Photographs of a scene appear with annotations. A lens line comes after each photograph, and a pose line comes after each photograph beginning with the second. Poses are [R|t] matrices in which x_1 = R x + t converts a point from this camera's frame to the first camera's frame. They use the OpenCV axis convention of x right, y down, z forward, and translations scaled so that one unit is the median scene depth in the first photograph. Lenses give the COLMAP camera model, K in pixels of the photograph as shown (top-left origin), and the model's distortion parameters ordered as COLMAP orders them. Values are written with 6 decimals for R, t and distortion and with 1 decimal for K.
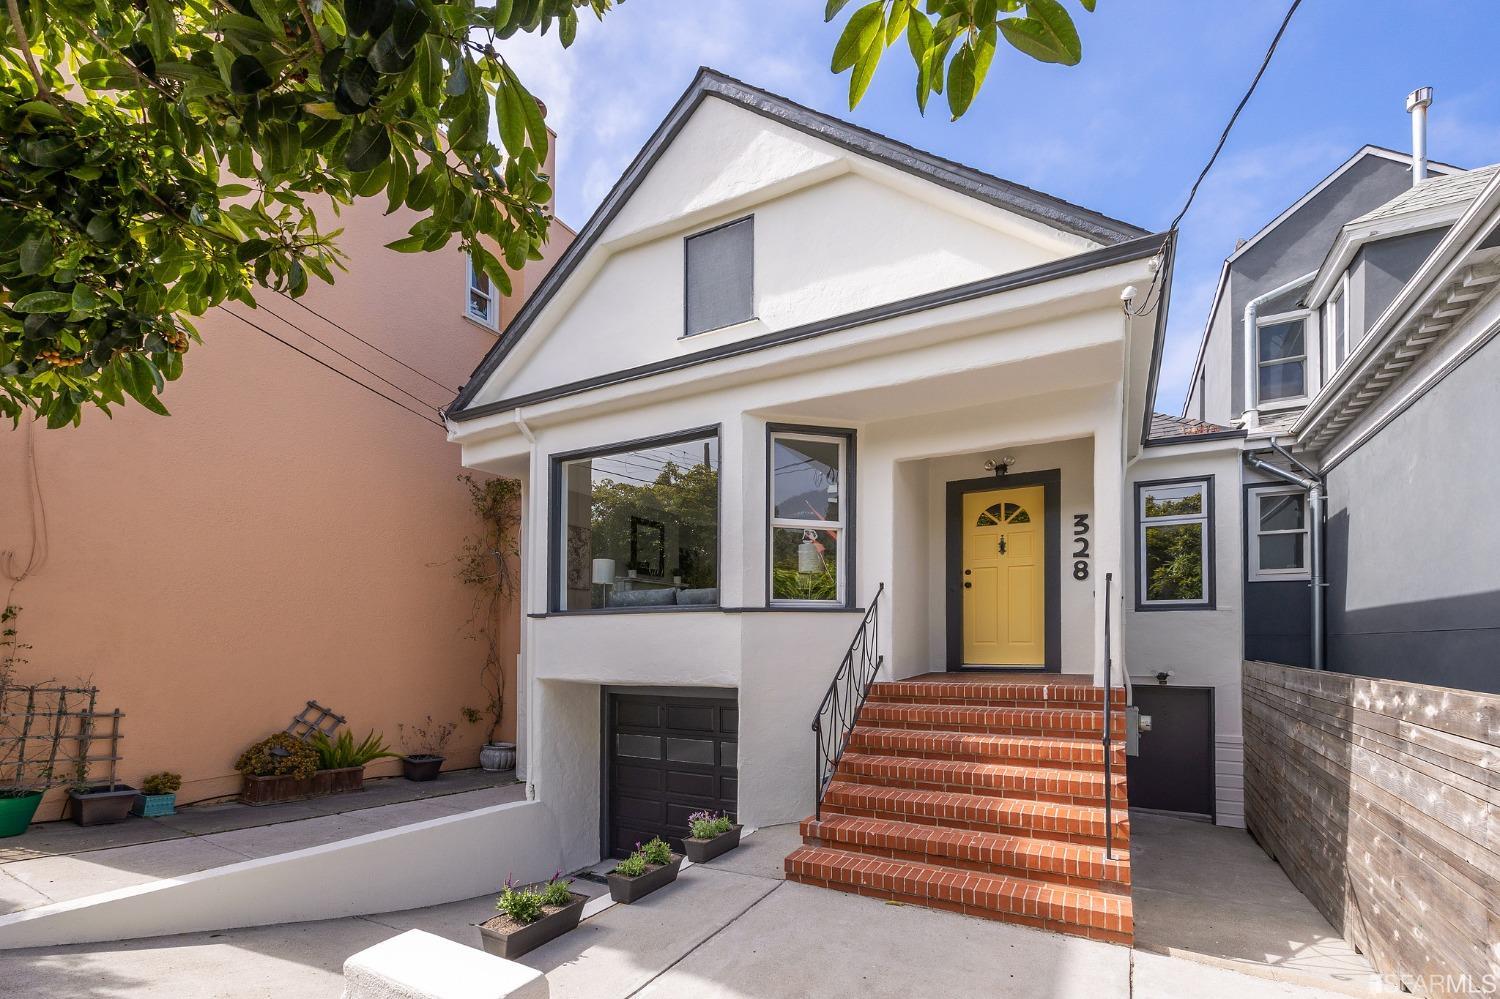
lens RADIAL K [[579.3, 0, 748.9], [0, 579.3, 638.5], [0, 0, 1]] dist [-0.000276, -0.000171]
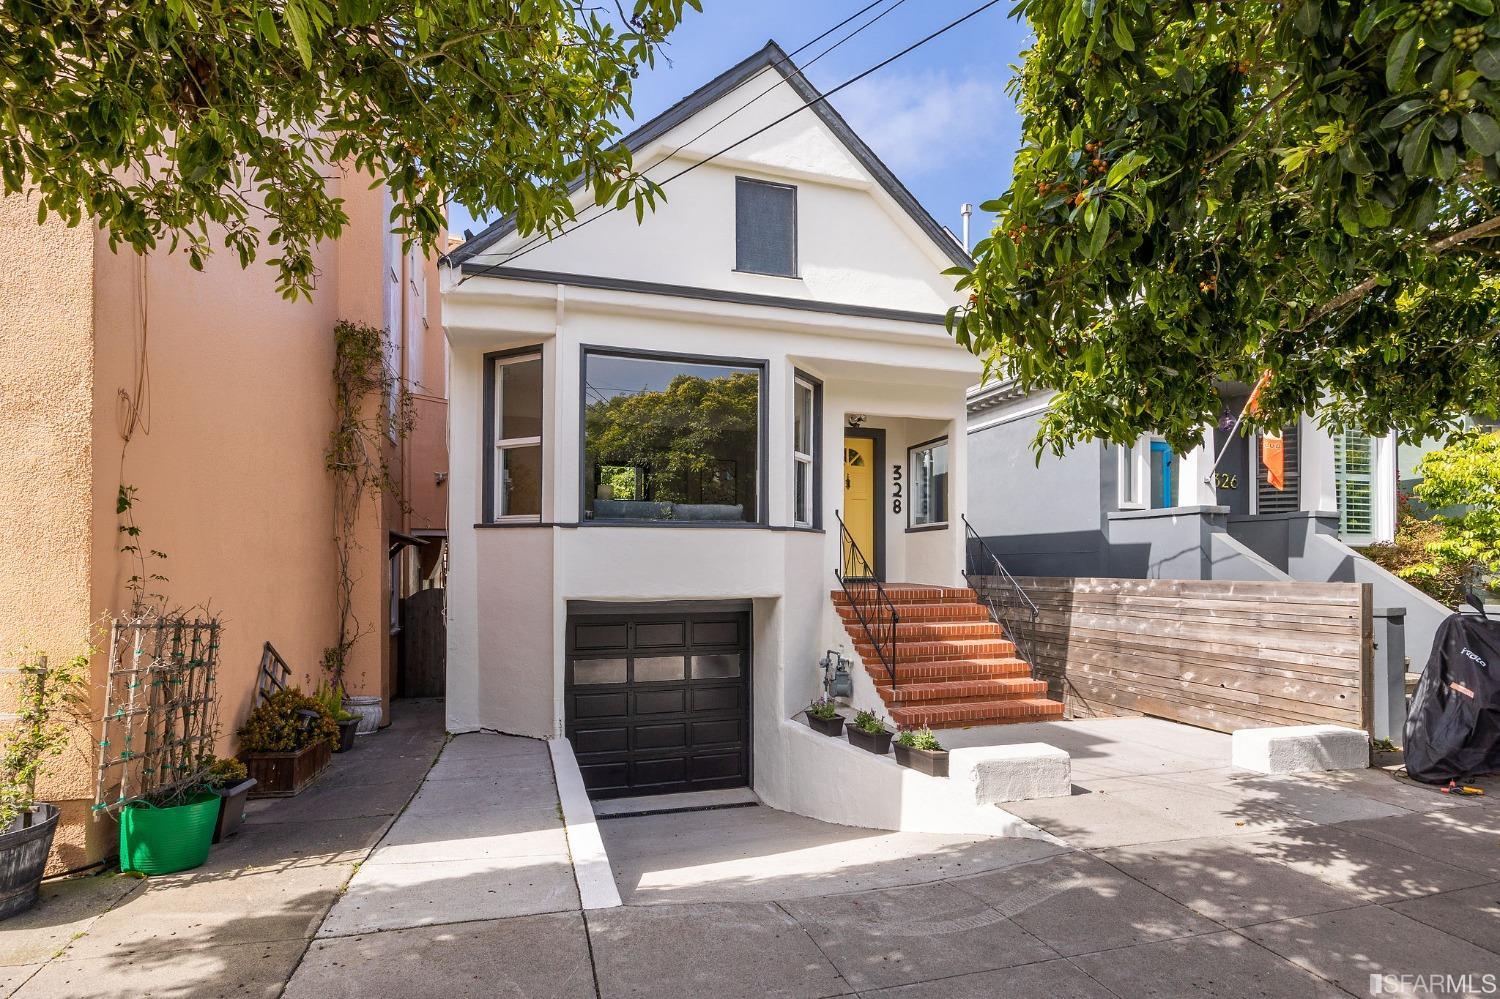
lens RADIAL K [[741.7, 0, 750.5], [0, 741.7, 561.6], [0, 0, 1]] dist [-0.000871, -0.000061]
pose [[0.703186, 0.002784, 0.711000, -1.065849], [-0.007064, 0.999970, 0.003071, 0.010762], [-0.710971, -0.007182, 0.703185, 0.018543]]
